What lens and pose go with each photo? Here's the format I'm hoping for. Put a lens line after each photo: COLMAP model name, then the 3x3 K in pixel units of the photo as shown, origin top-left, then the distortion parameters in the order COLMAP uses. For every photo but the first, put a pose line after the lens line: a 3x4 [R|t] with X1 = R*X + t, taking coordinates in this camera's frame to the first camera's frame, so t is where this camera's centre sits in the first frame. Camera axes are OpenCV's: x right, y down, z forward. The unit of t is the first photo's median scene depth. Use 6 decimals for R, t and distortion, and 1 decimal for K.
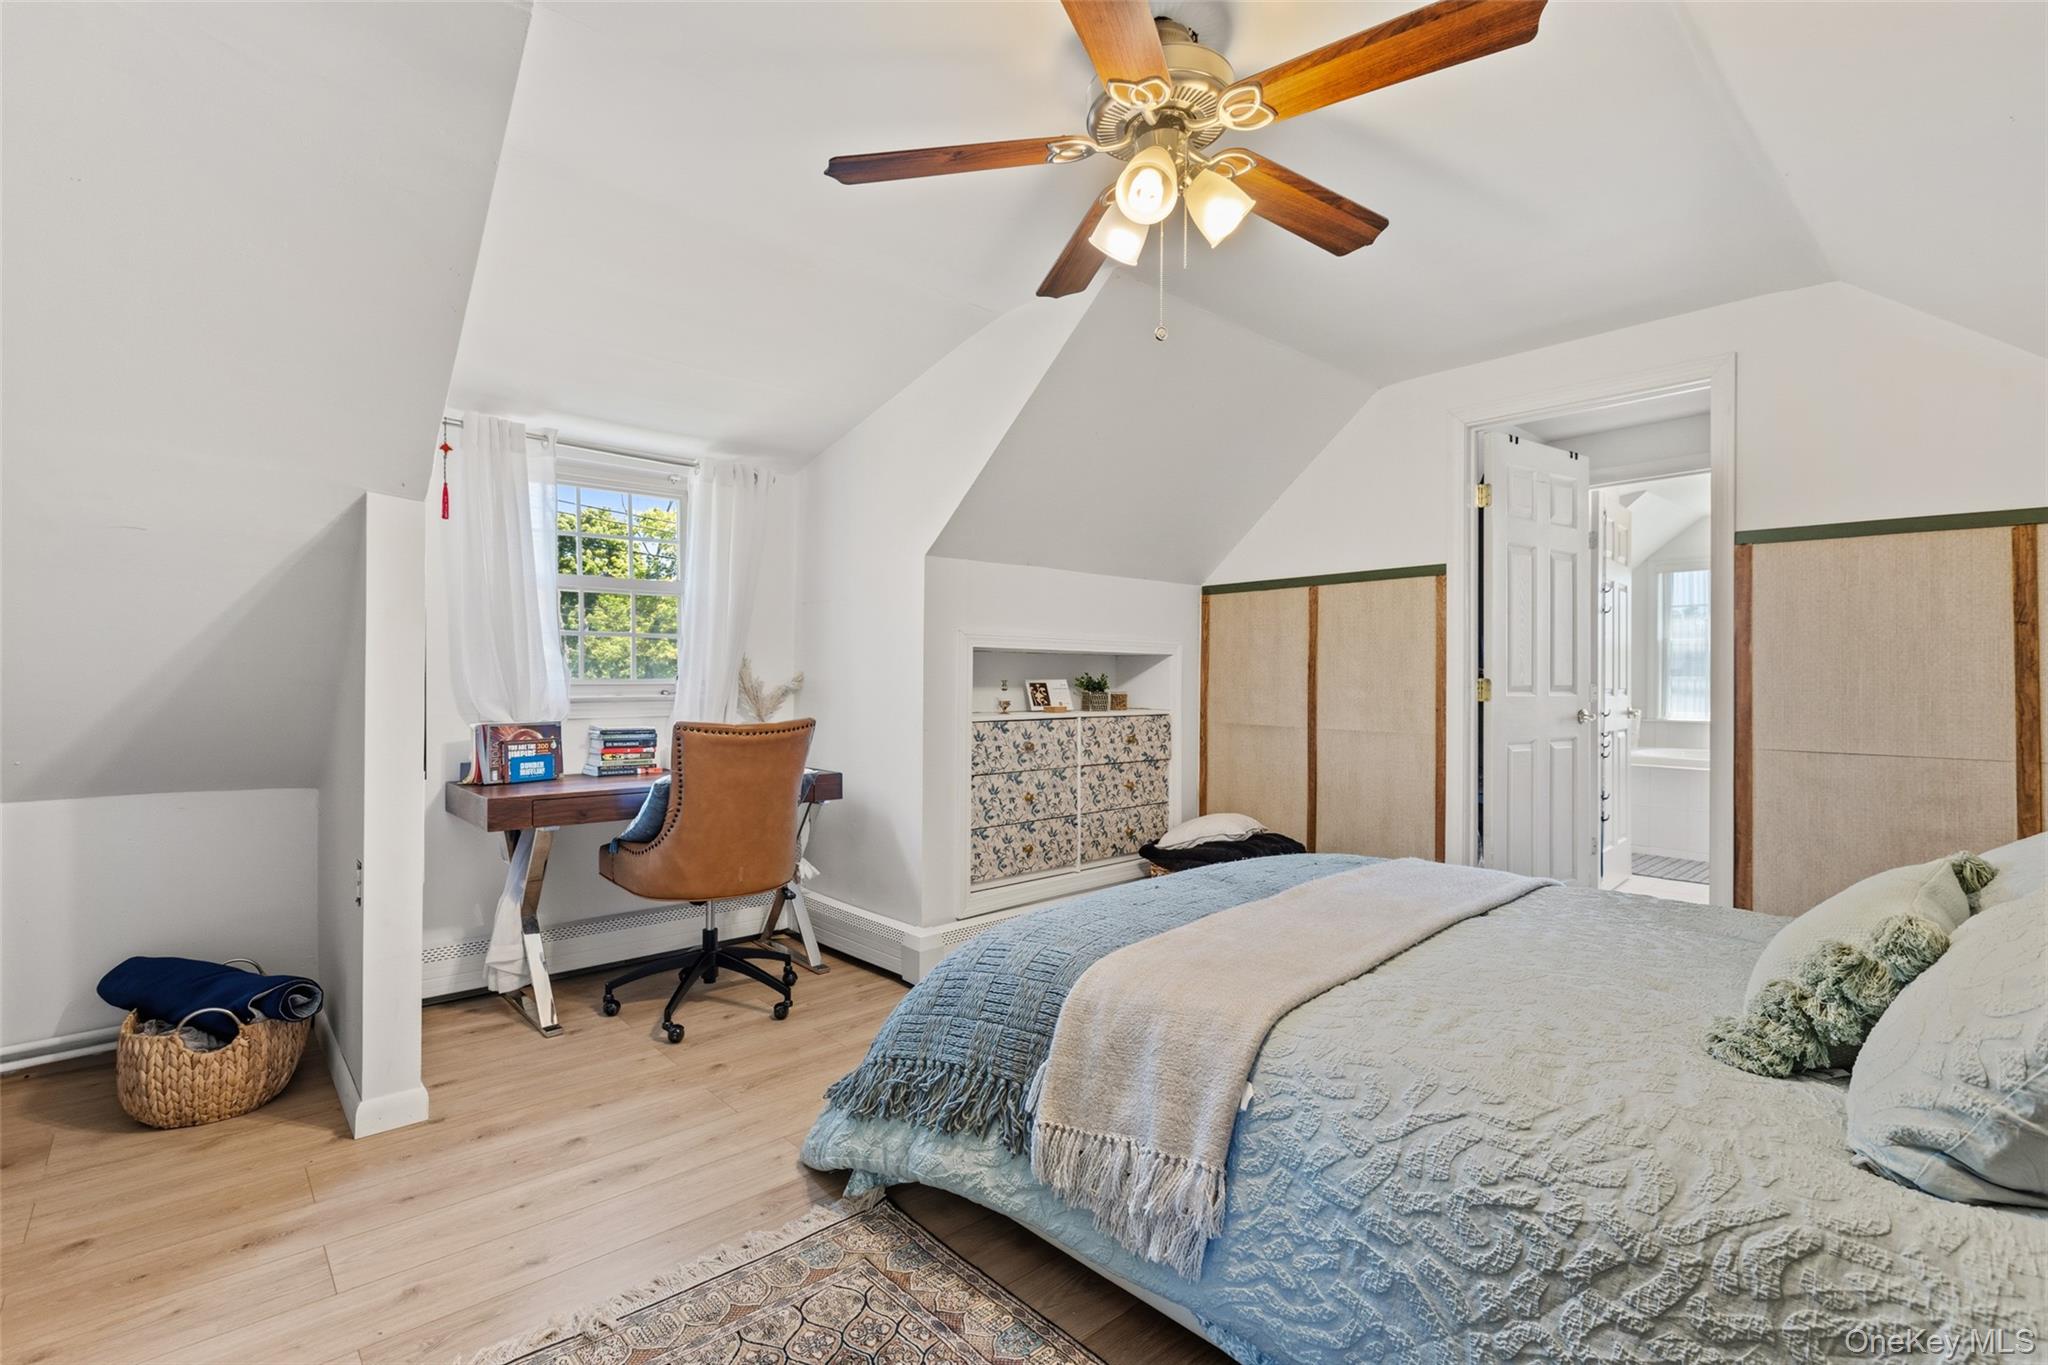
lens RADIAL K [[933.0, 0, 1012.3], [0, 933.0, 674.7], [0, 0, 1]] dist [0.004468, -0.001294]
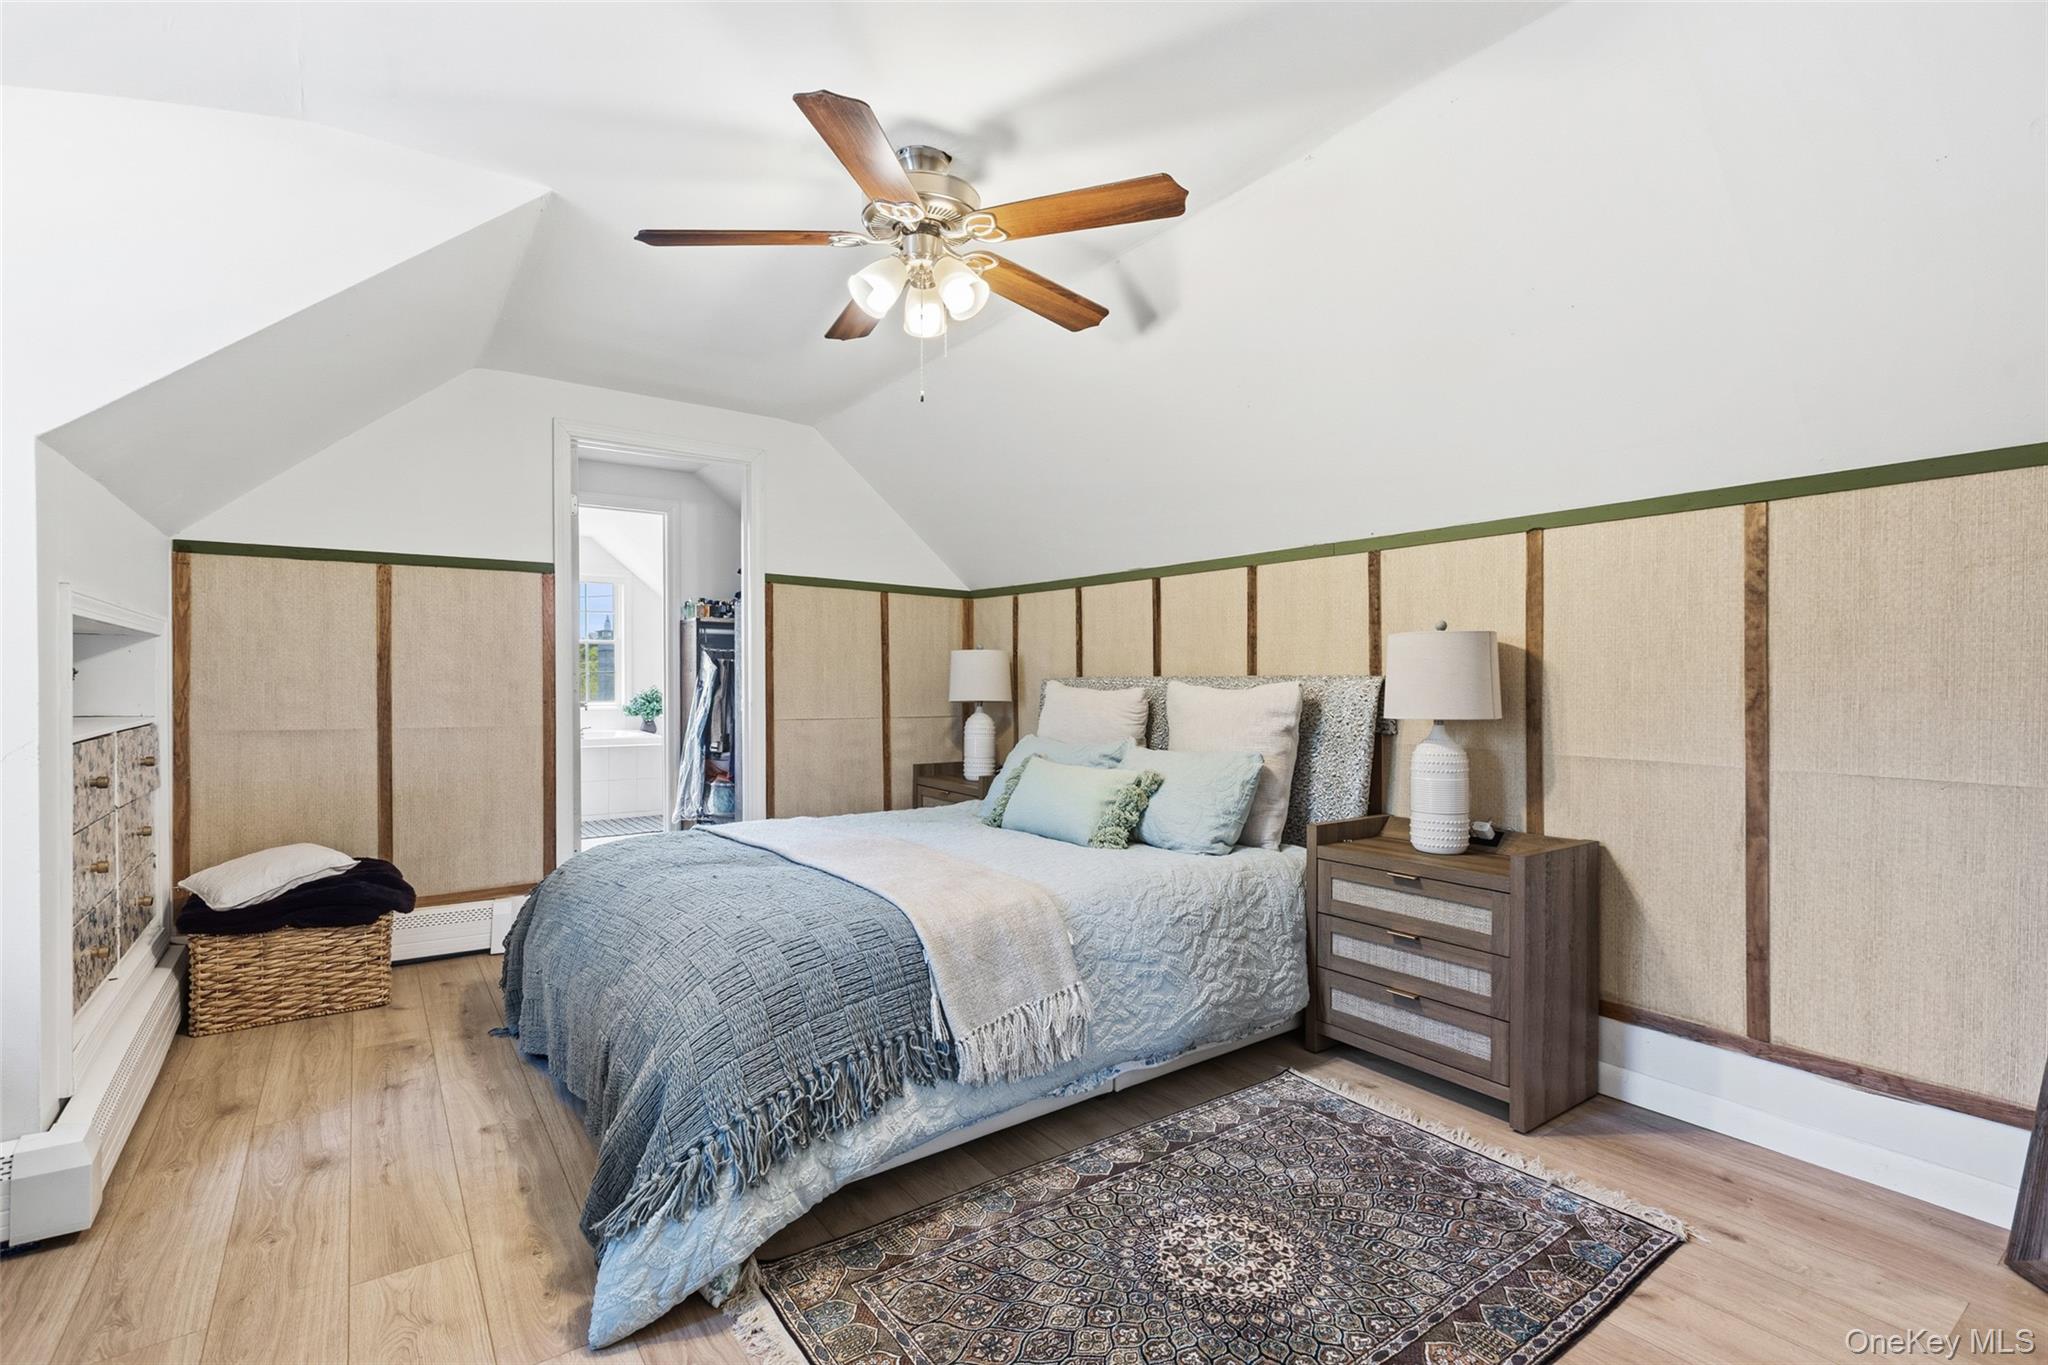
lens RADIAL K [[933.0, 0, 1012.3], [0, 933.0, 686.8], [0, 0, 1]] dist [0.004468, -0.001294]
pose [[0.118401, -0.012099, 0.992892, -1.063614], [-0.008941, 0.999872, 0.013250, 0.003939], [-0.992926, -0.010447, 0.118277, 0.725289]]
